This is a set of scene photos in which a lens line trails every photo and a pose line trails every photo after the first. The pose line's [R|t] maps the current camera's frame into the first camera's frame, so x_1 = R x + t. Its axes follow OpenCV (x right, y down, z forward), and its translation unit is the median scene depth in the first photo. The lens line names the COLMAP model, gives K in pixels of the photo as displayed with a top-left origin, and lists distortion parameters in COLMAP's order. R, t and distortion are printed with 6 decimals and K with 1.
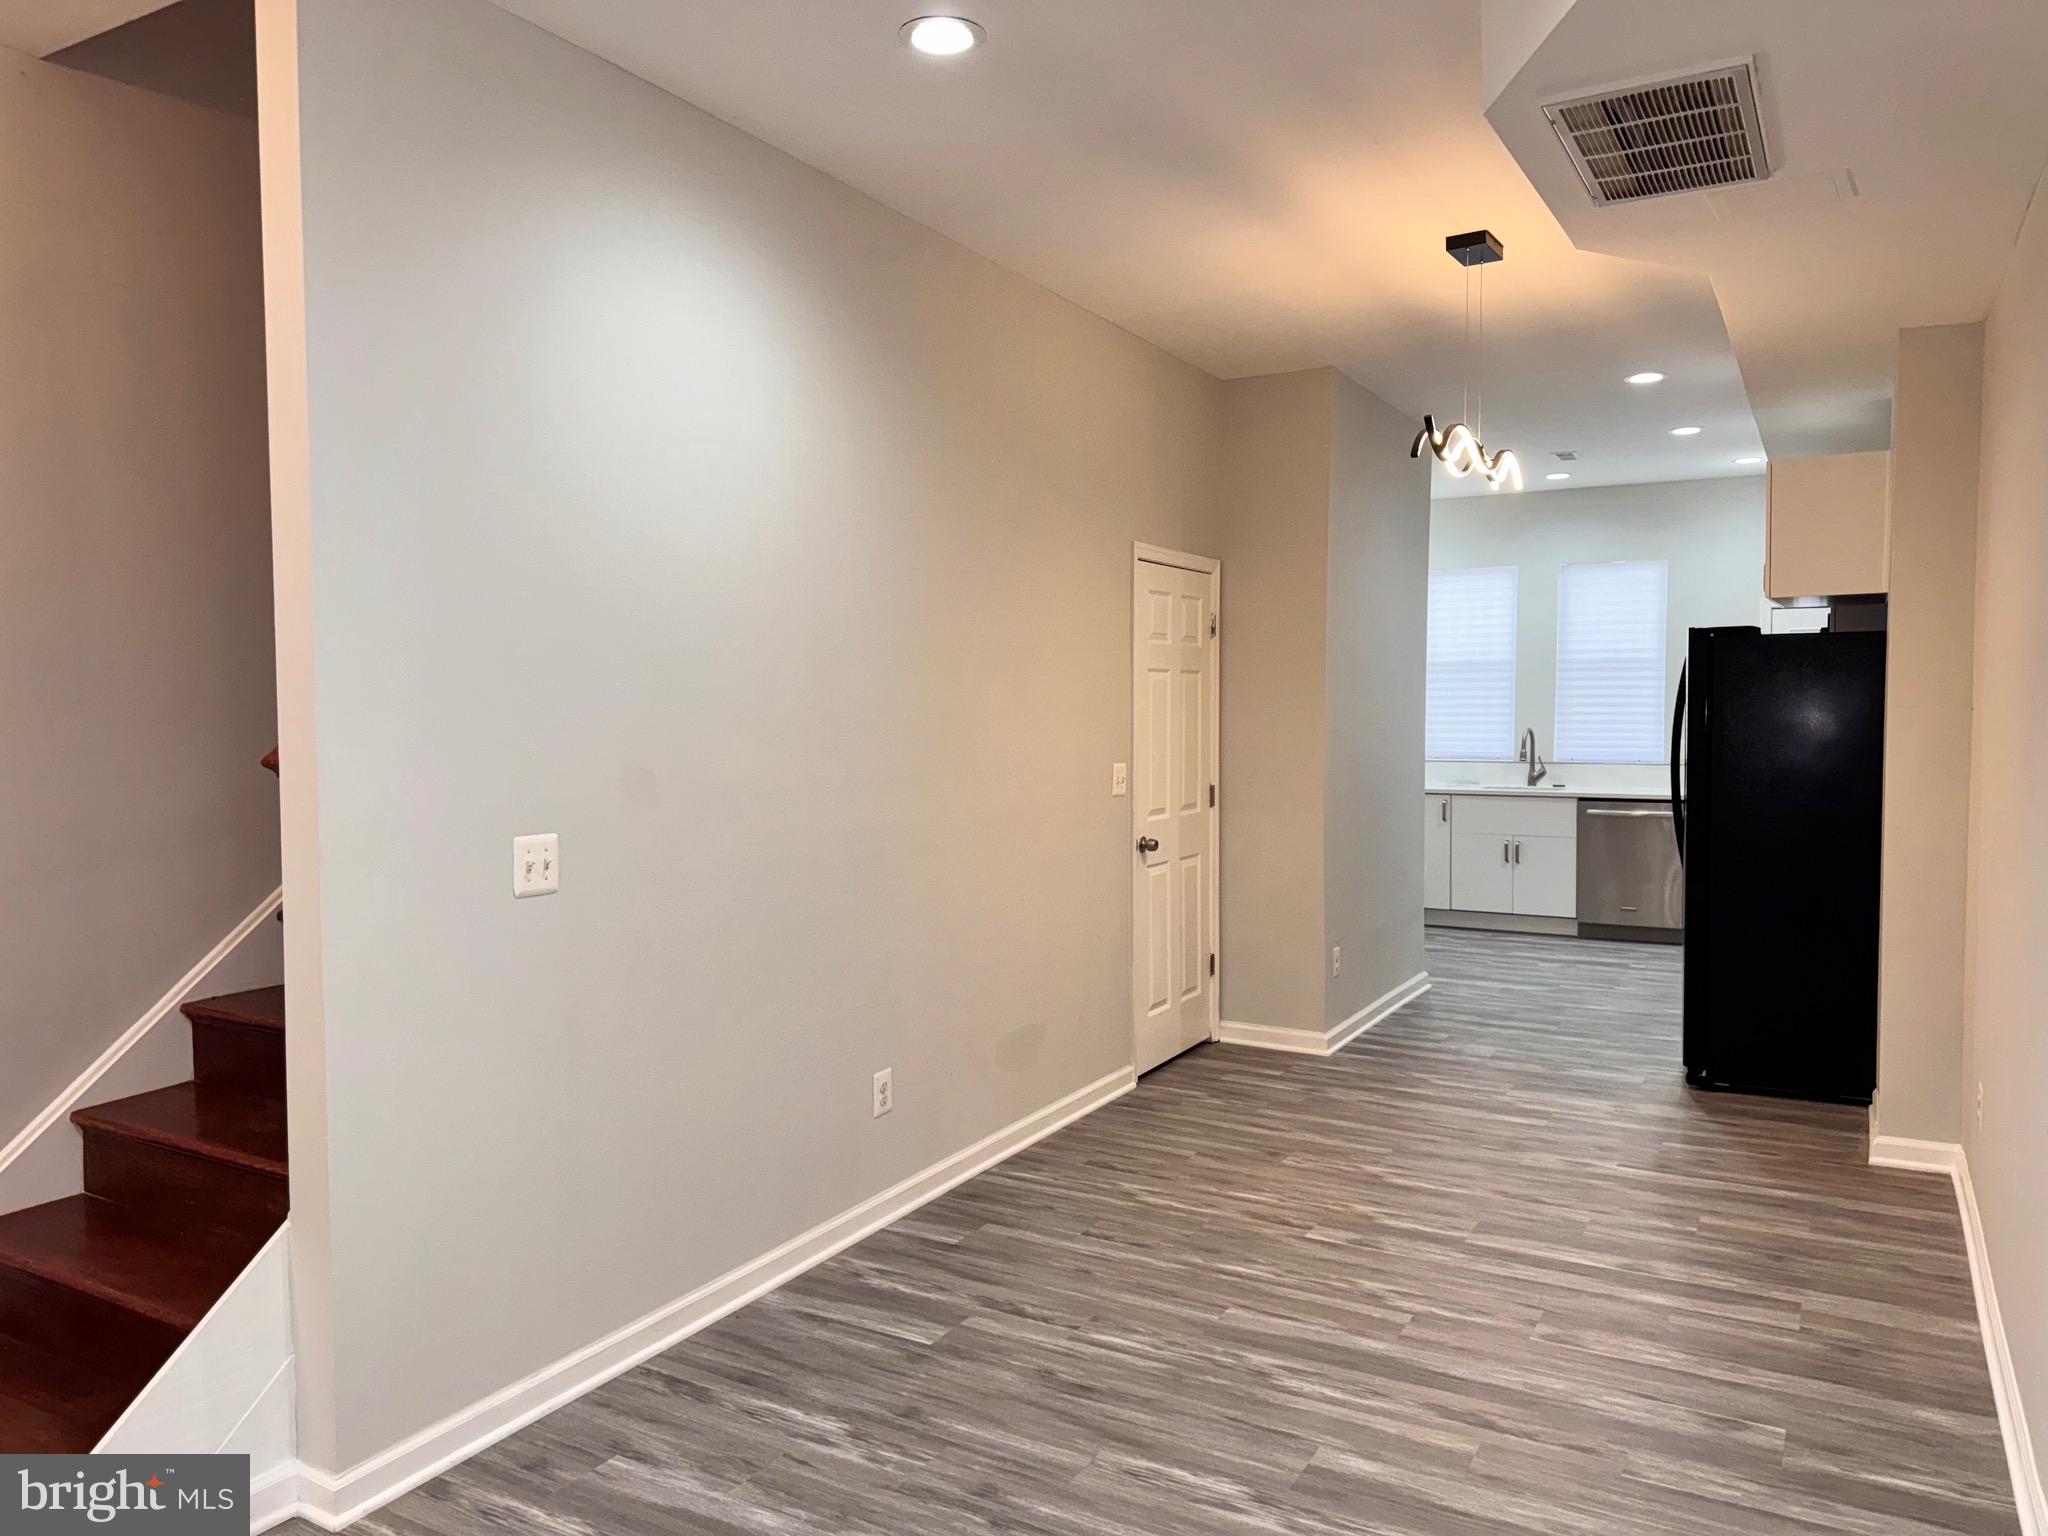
lens RADIAL K [[1448.0, 0, 1026.6], [0, 1448.0, 758.4], [0, 0, 1]] dist [0.024704, -0.008921]
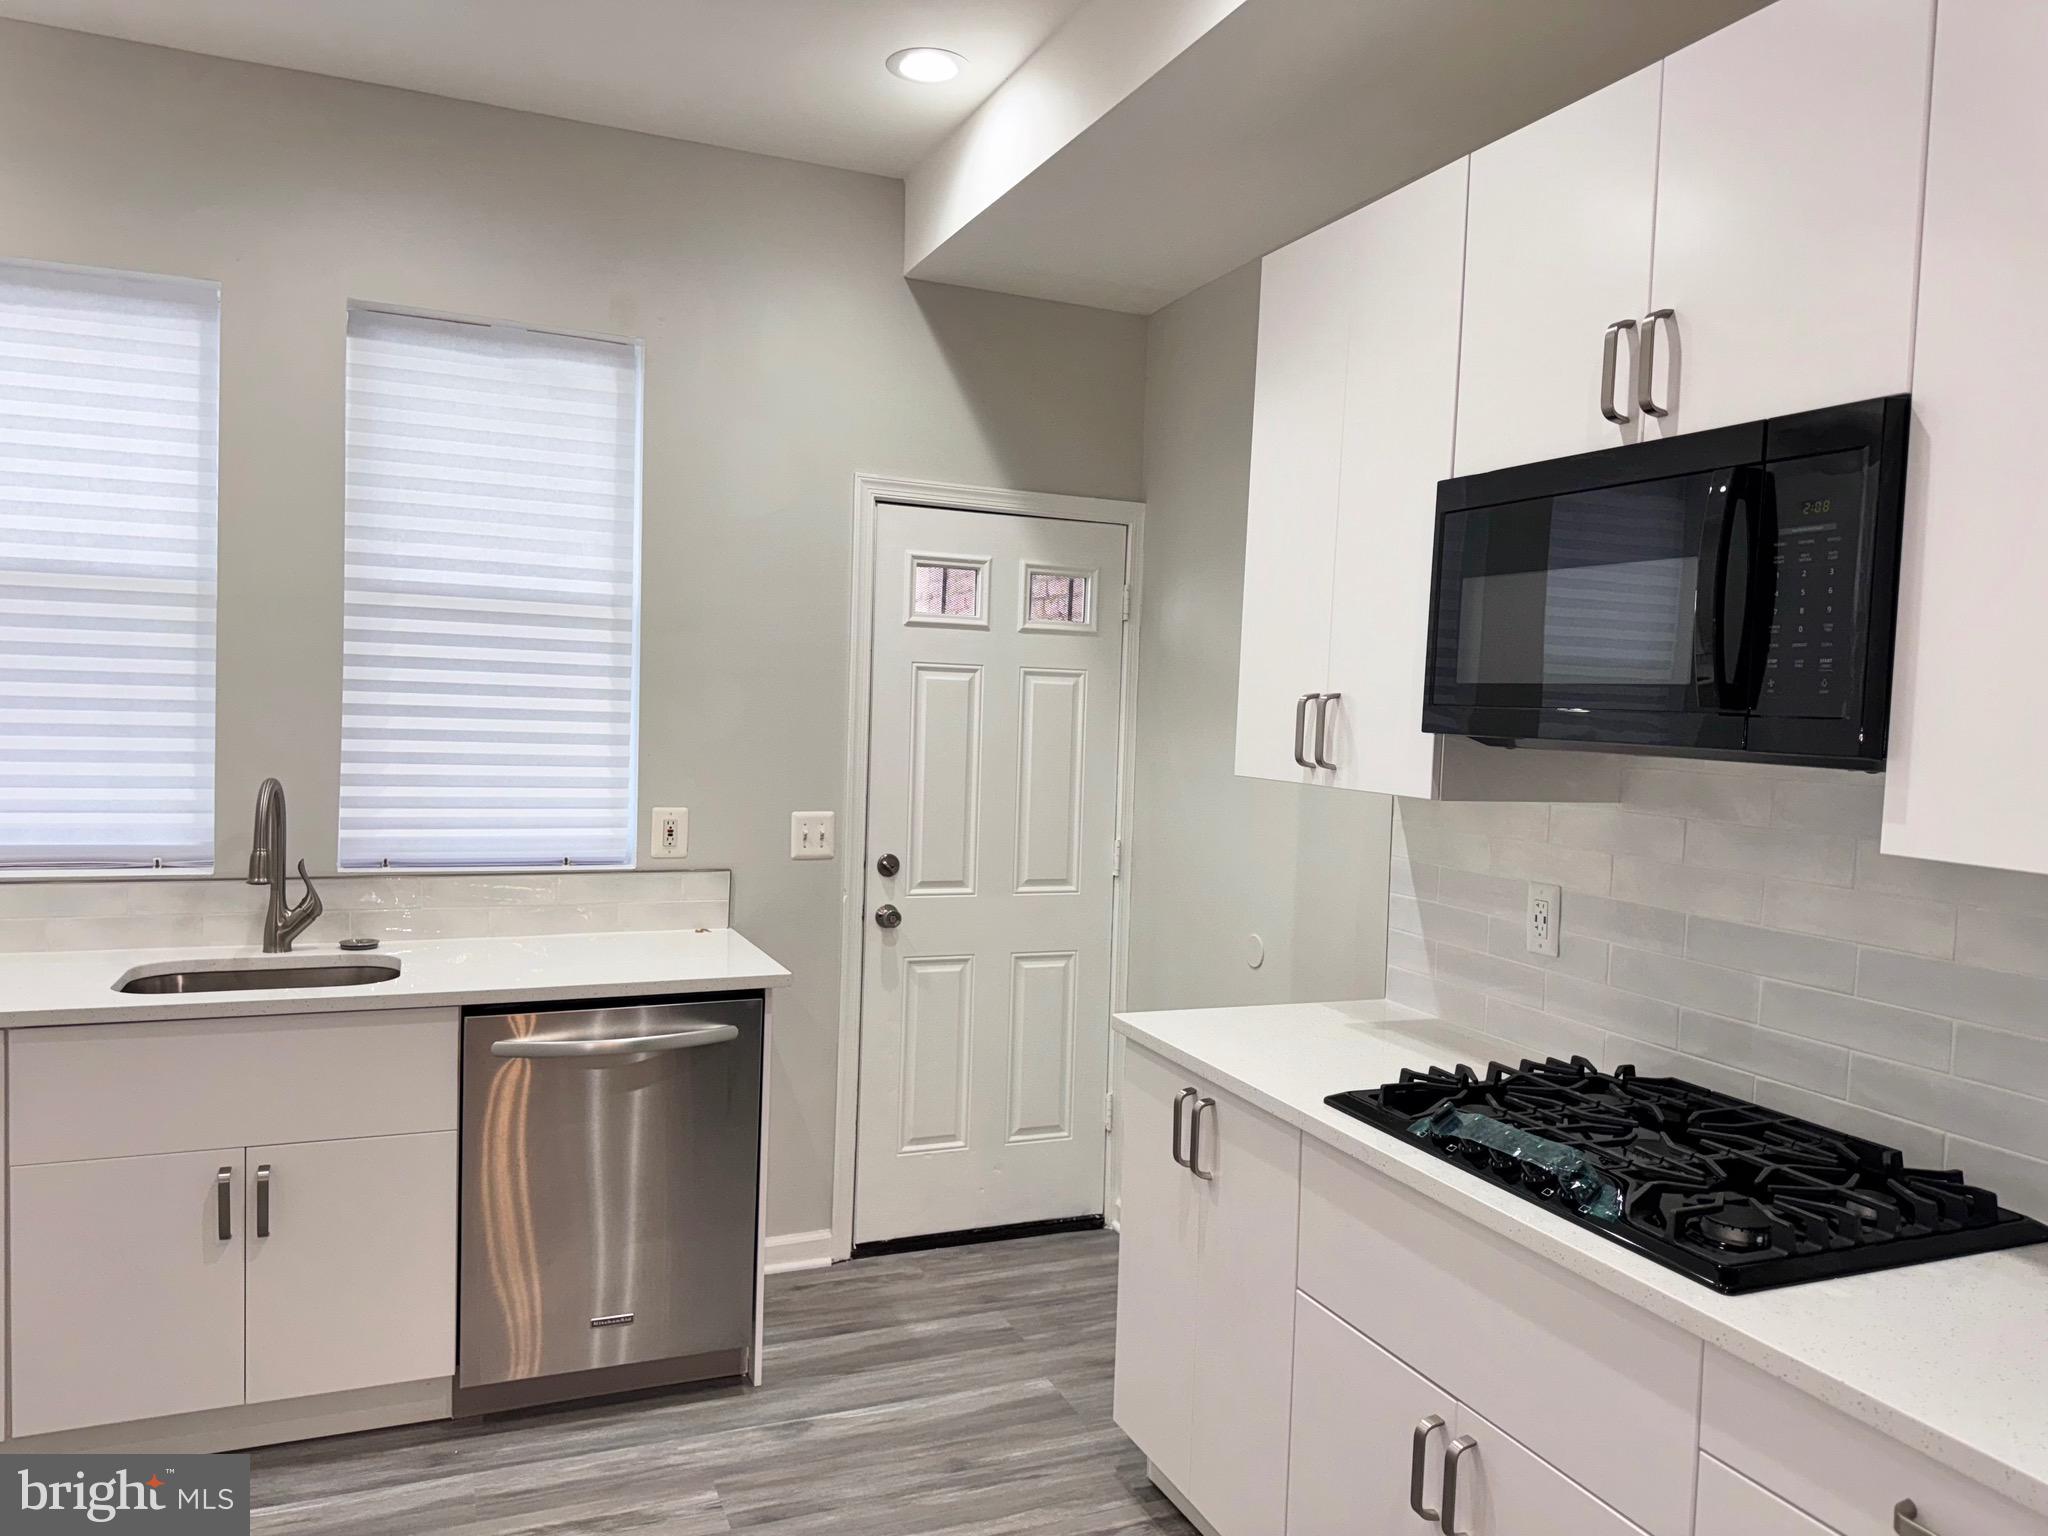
lens RADIAL K [[1476.0, 0, 999.7], [0, 1476.0, 773.7], [0, 0, 1]] dist [0.180838, -0.234849]
pose [[0.629650, -0.018510, 0.776658, 0.388554], [0.000840, 0.999732, 0.023145, -0.064004], [-0.776878, -0.013920, 0.629497, 1.395836]]
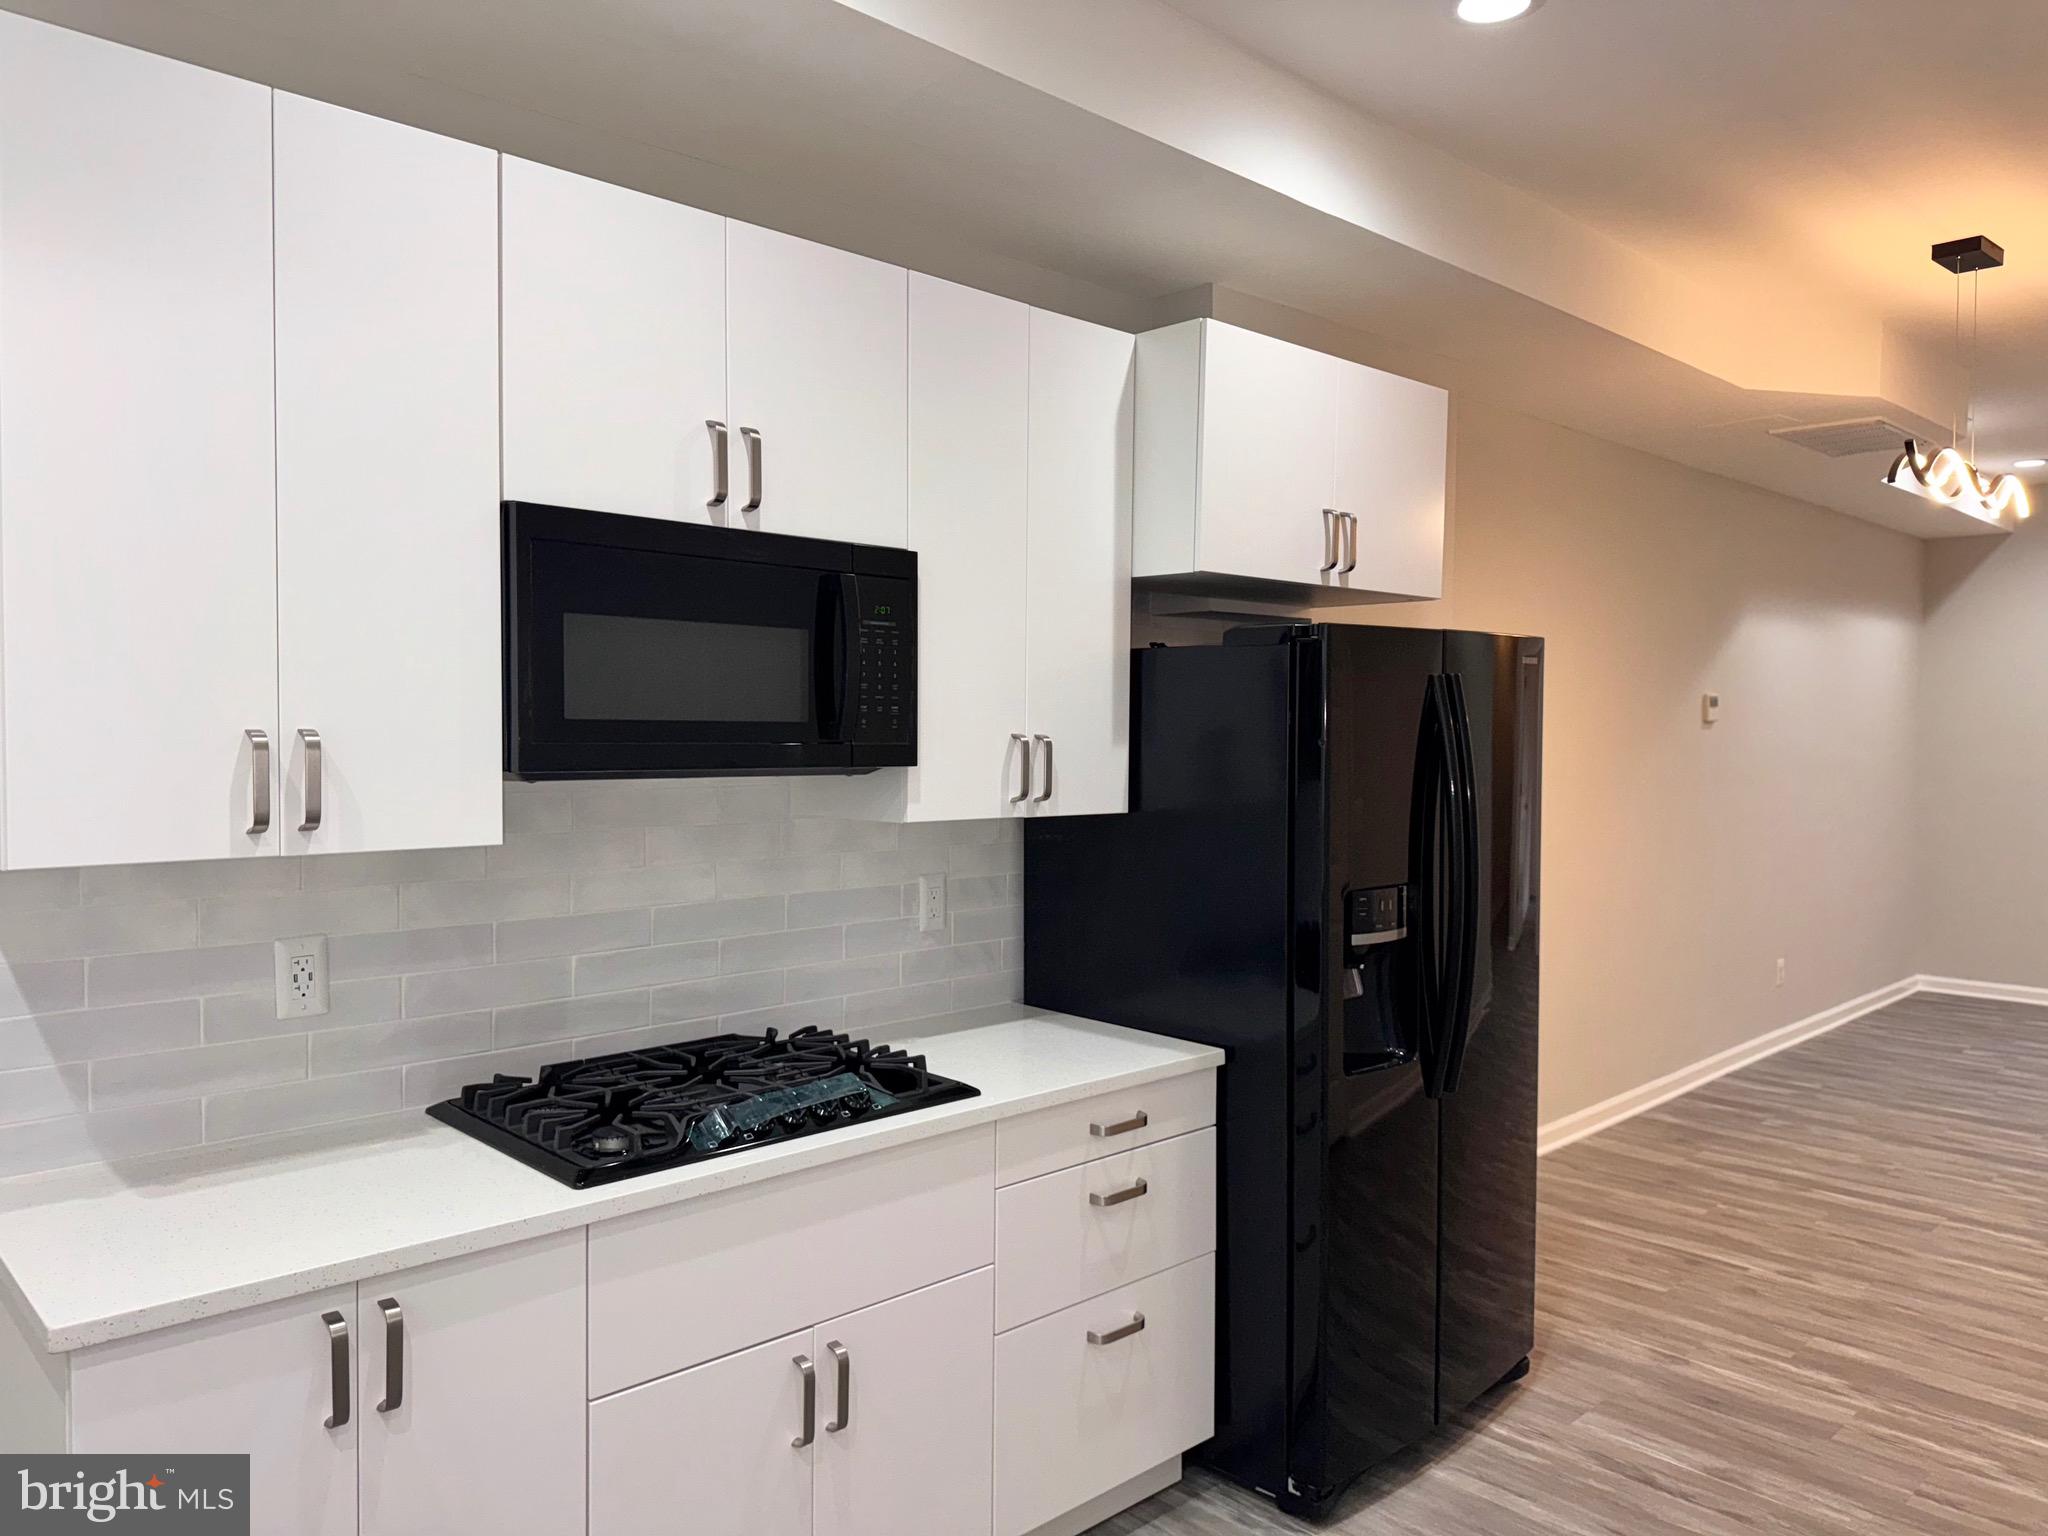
lens RADIAL K [[1448.0, 0, 1026.6], [0, 1448.0, 758.4], [0, 0, 1]] dist [0.024704, -0.008921]
pose [[-0.959893, -0.009942, 0.280191, 0.585604], [0.008092, 0.997972, 0.063135, -0.096648], [-0.280250, 0.062870, -0.957866, 1.973055]]
